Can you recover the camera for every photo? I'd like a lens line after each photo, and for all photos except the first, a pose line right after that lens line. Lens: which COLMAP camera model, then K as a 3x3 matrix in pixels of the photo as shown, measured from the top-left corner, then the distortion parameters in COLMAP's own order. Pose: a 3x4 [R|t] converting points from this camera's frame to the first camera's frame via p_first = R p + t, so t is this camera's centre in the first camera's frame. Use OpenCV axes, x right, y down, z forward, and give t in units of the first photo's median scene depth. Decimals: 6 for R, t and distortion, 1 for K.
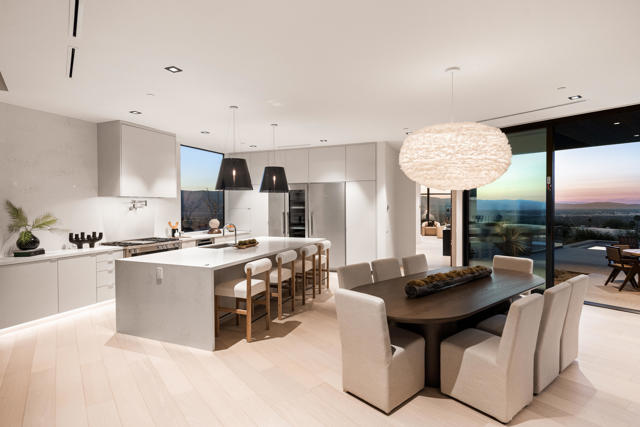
lens RADIAL K [[346.5, 0, 321.0], [0, 346.5, 212.9], [0, 0, 1]] dist [-0.005957, -0.003406]
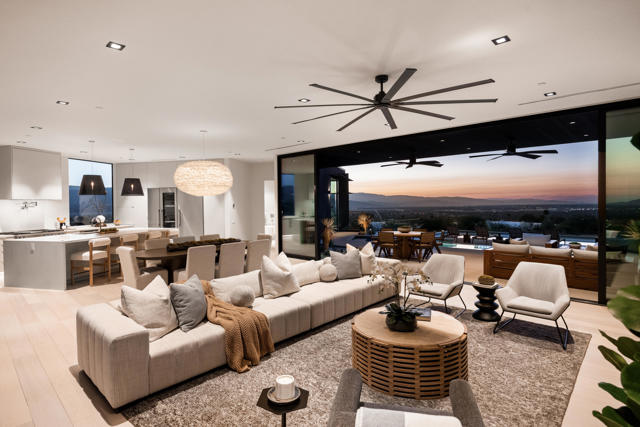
lens RADIAL K [[346.5, 0, 319.2], [0, 346.5, 212.2], [0, 0, 1]] dist [-0.005957, -0.003406]
pose [[0.989145, -0.009924, 0.146604, 0.420463], [0.009020, 0.999936, 0.006828, 0.005672], [-0.146663, -0.005431, 0.989172, -0.534768]]
